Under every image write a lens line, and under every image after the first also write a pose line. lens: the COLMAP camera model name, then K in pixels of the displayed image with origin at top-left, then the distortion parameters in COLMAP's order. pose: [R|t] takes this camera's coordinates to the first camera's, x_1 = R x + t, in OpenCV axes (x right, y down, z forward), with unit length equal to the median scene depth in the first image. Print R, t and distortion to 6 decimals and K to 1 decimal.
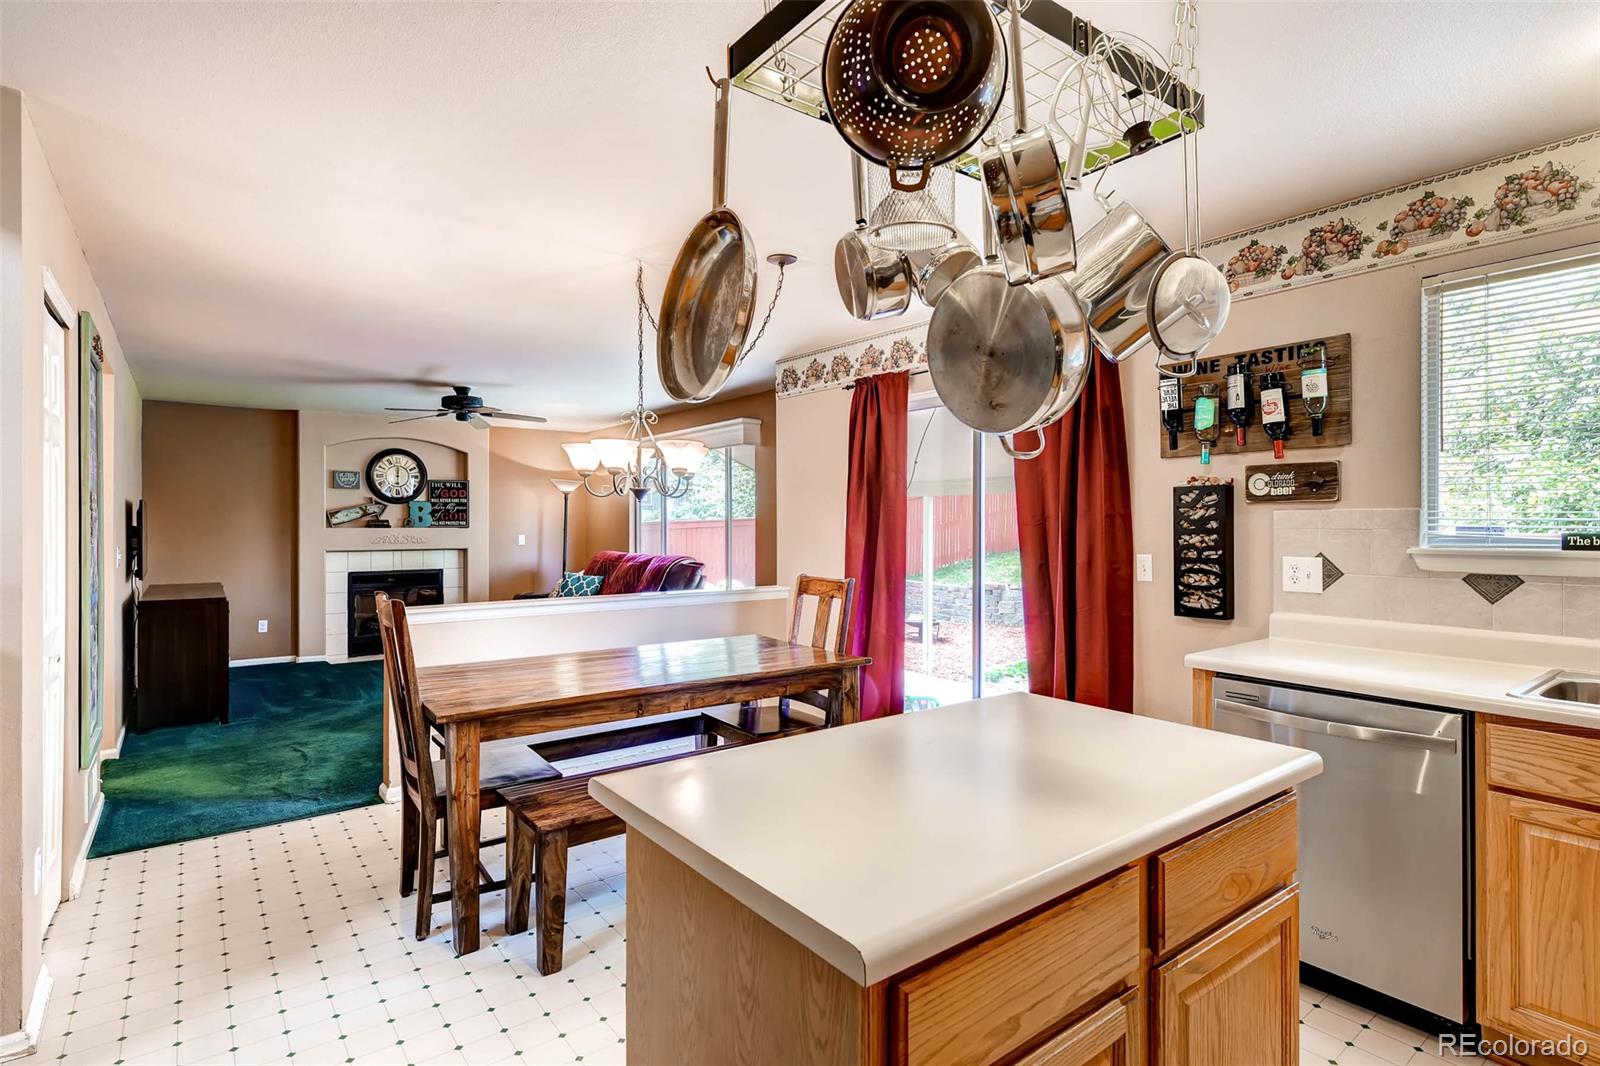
lens RADIAL K [[812.9, 0, 805.1], [0, 812.9, 527.5], [0, 0, 1]] dist [0.008699, -0.000864]
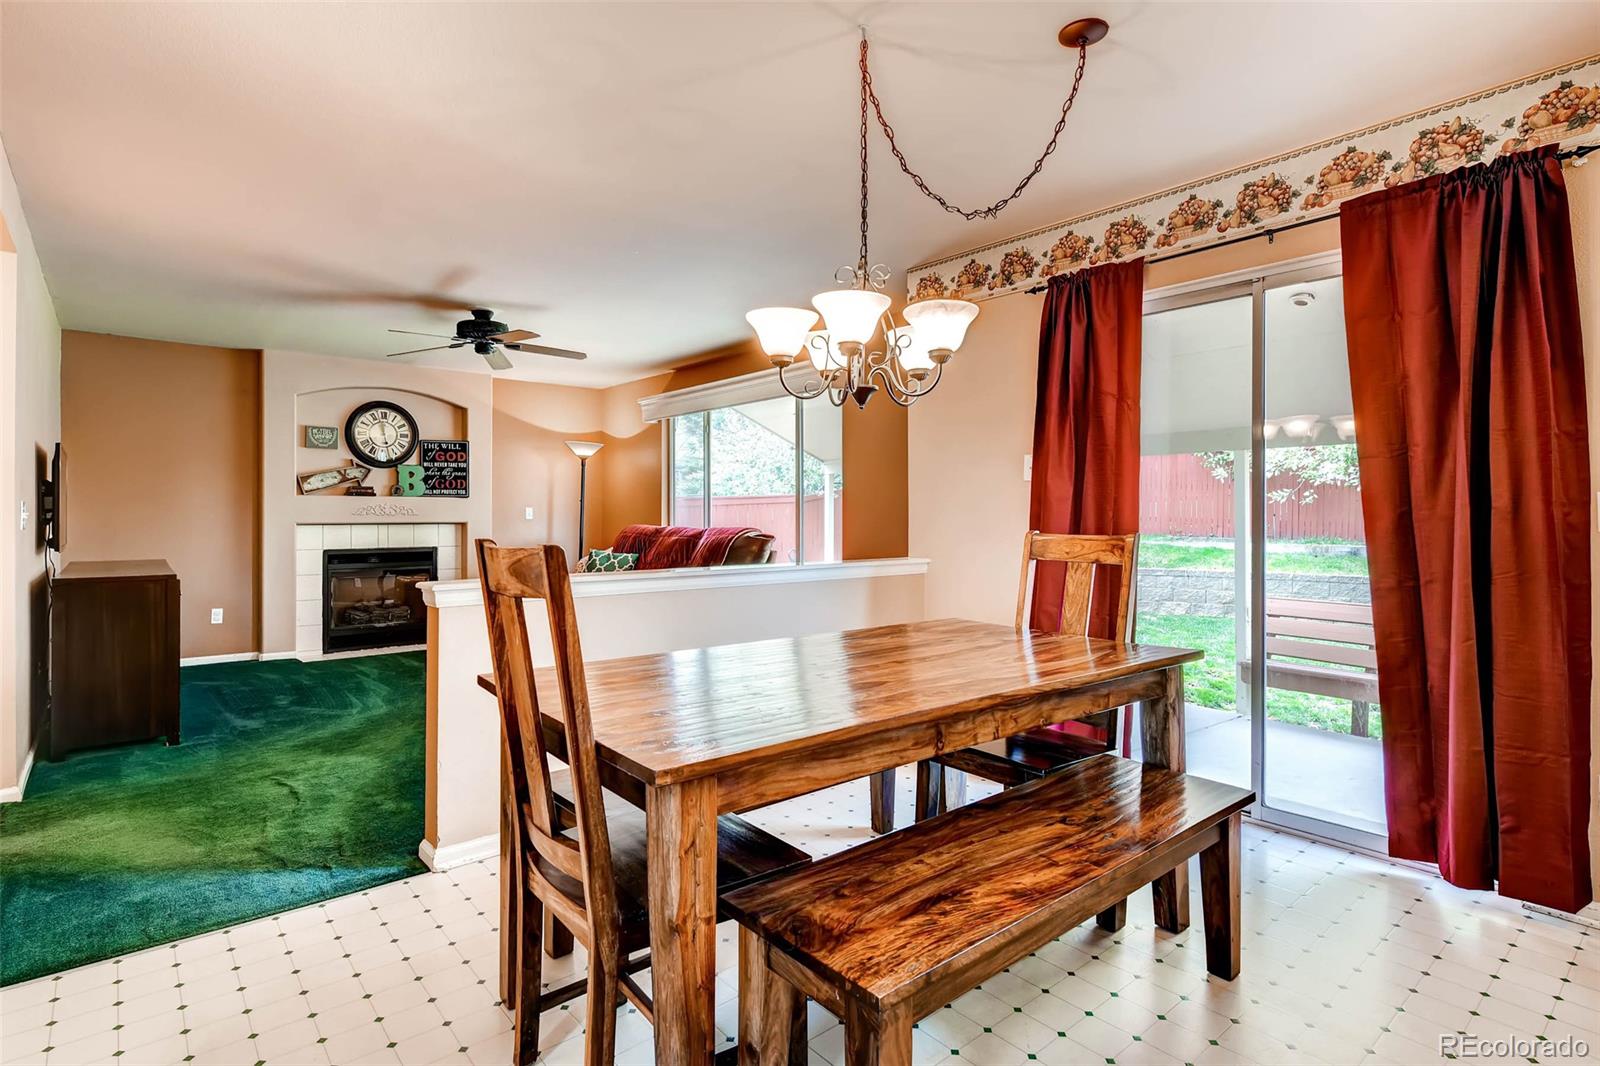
lens RADIAL K [[812.9, 0, 797.2], [0, 812.9, 515.5], [0, 0, 1]] dist [0.008699, -0.000864]
pose [[0.998862, -0.000095, 0.047704, -0.156386], [0.000305, 0.999990, -0.004405, 0.030567], [-0.047703, 0.004415, 0.998852, 0.199206]]
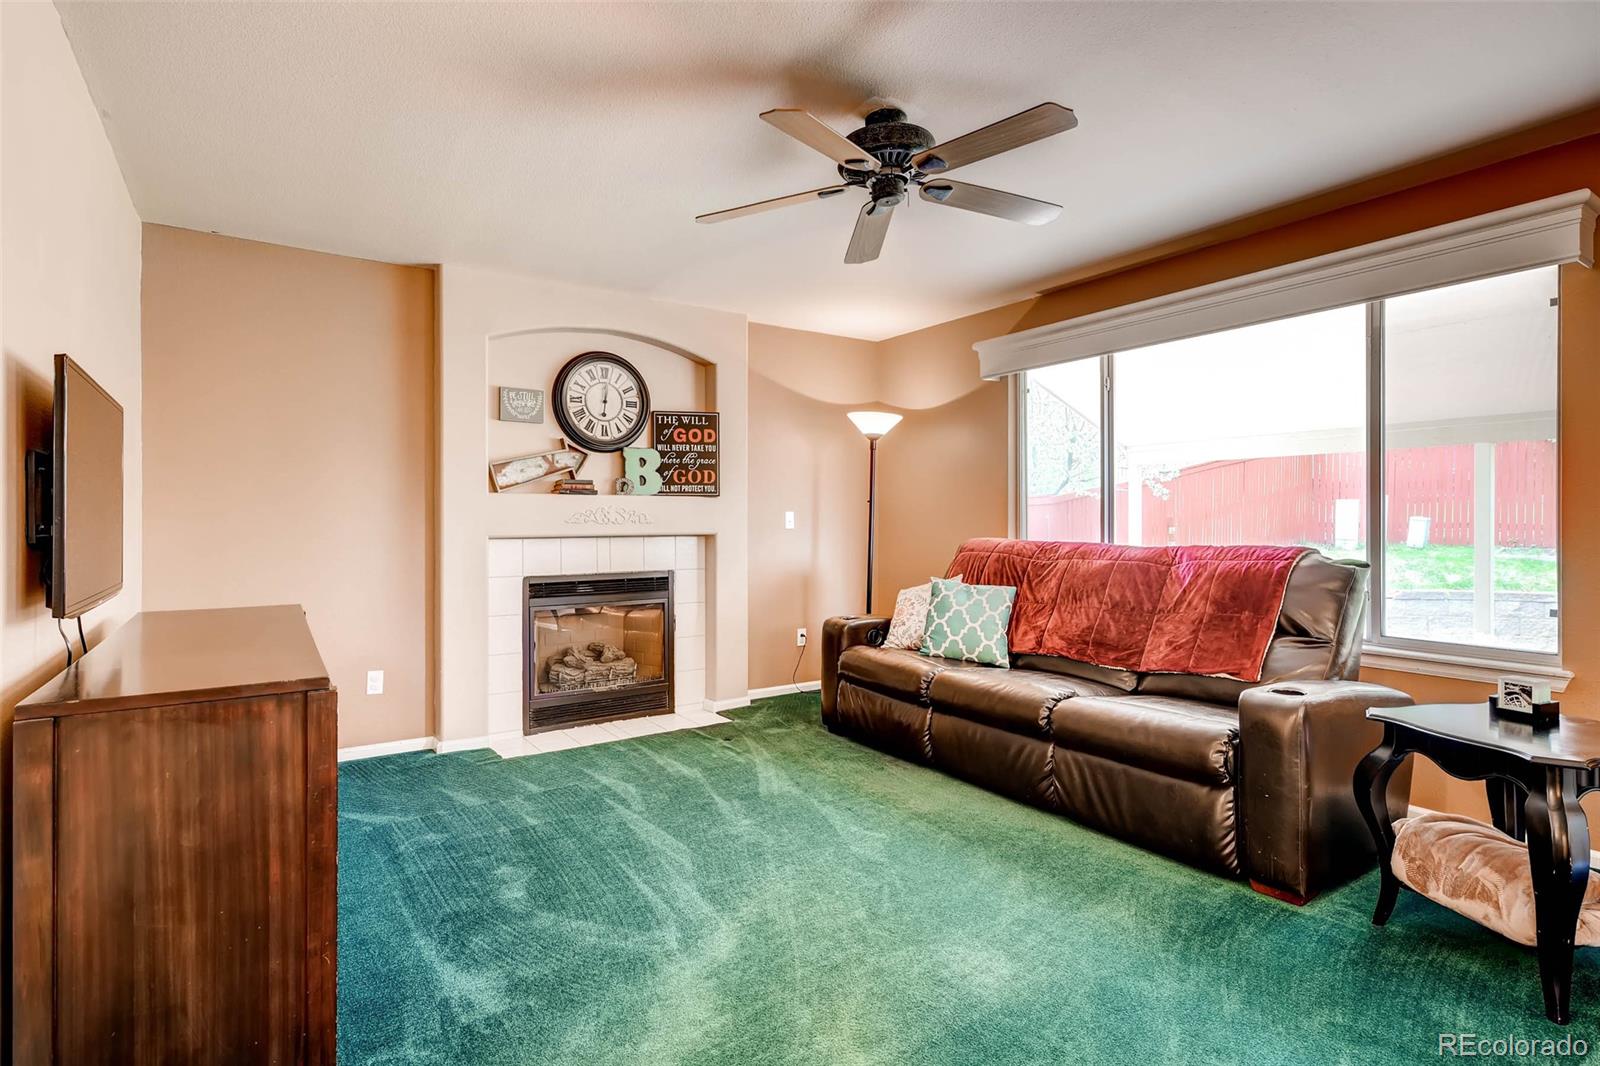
lens RADIAL K [[769.5, 0, 784.5], [0, 769.5, 523.3], [0, 0, 1]] dist [-0.005515, -0.000488]
pose [[0.998910, -0.002746, -0.046589, -0.465600], [0.002686, 0.999995, -0.001348, 0.026325], [0.046592, 0.001221, 0.998913, 0.639935]]
